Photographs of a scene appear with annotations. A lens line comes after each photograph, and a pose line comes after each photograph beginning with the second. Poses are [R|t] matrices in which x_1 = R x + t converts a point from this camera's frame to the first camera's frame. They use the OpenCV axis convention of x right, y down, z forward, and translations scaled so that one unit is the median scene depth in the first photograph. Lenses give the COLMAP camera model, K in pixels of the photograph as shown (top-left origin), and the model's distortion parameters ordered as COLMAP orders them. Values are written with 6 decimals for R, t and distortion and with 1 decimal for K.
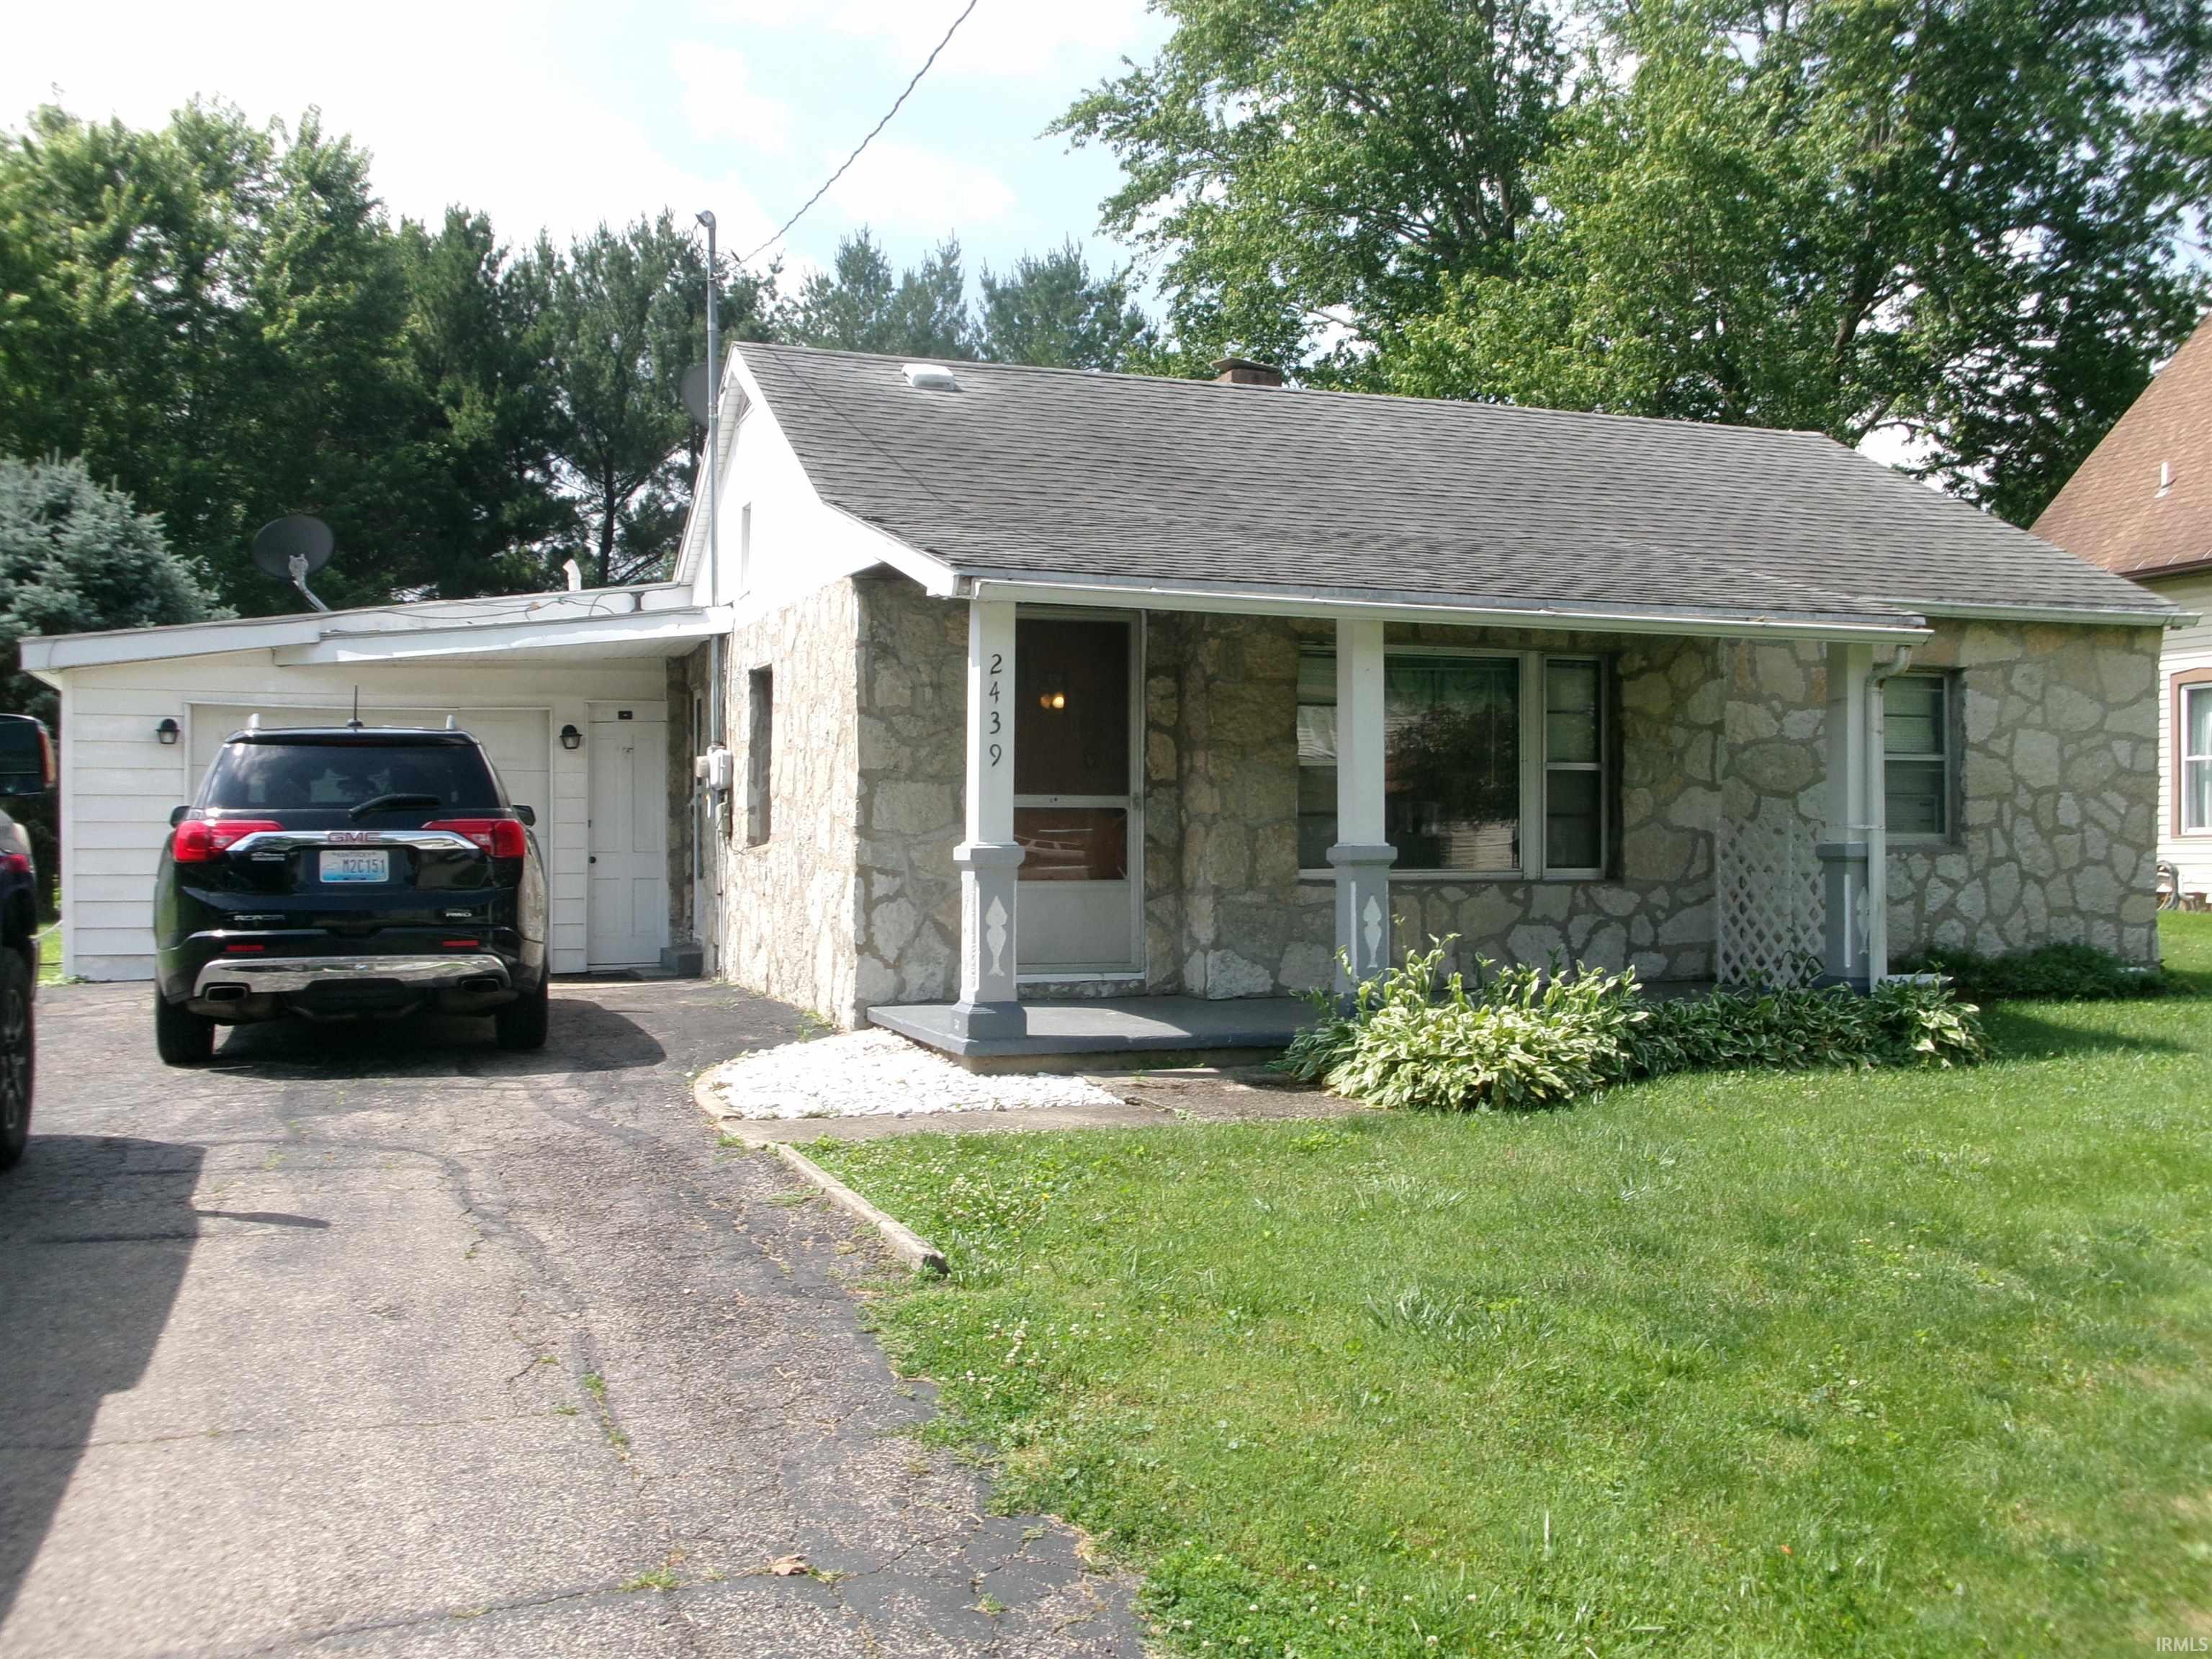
lens RADIAL K [[2275.4, 0, 1109.4], [0, 2275.4, 821.6], [0, 0, 1]] dist [-0.015605, 0.000000]
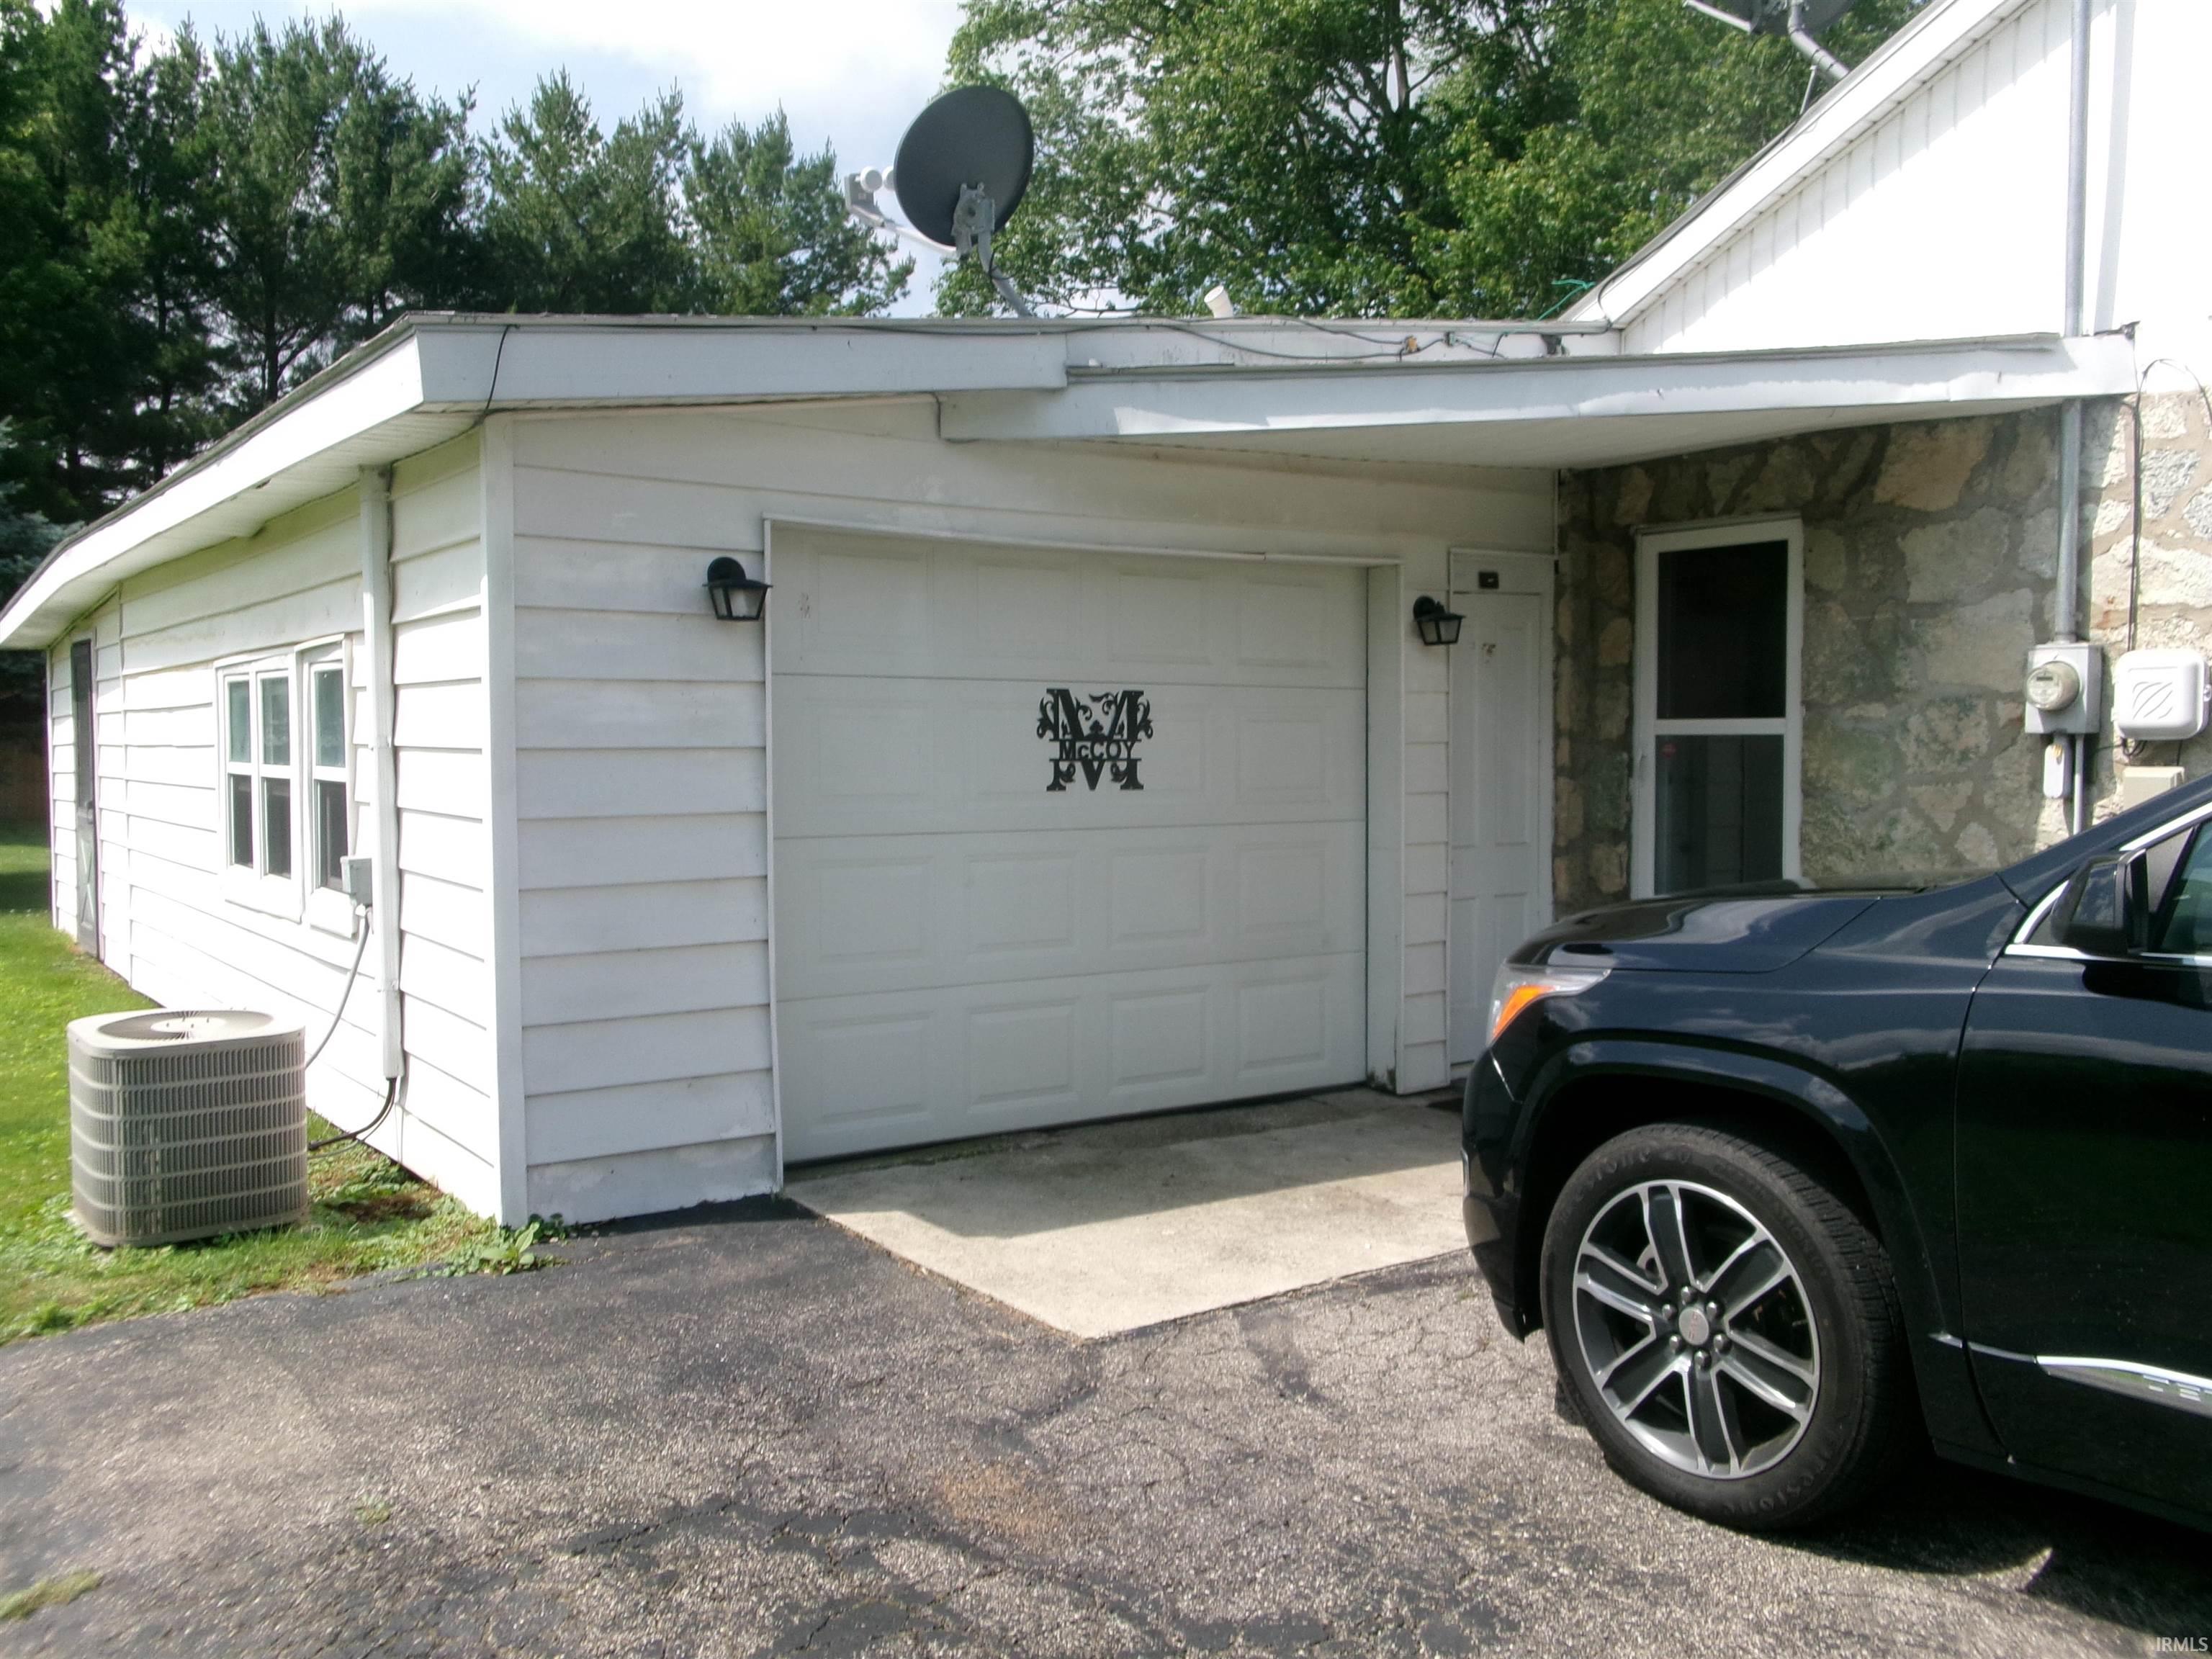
lens RADIAL K [[1808.1, 0, 1102.1], [0, 1808.1, 833.7], [0, 0, 1]] dist [0.003079, -0.010194]
pose [[0.942566, -0.025205, 0.333067, -0.485320], [0.001810, 0.997520, 0.070366, -0.020725], [-0.334014, -0.065722, 0.940274, 0.718248]]
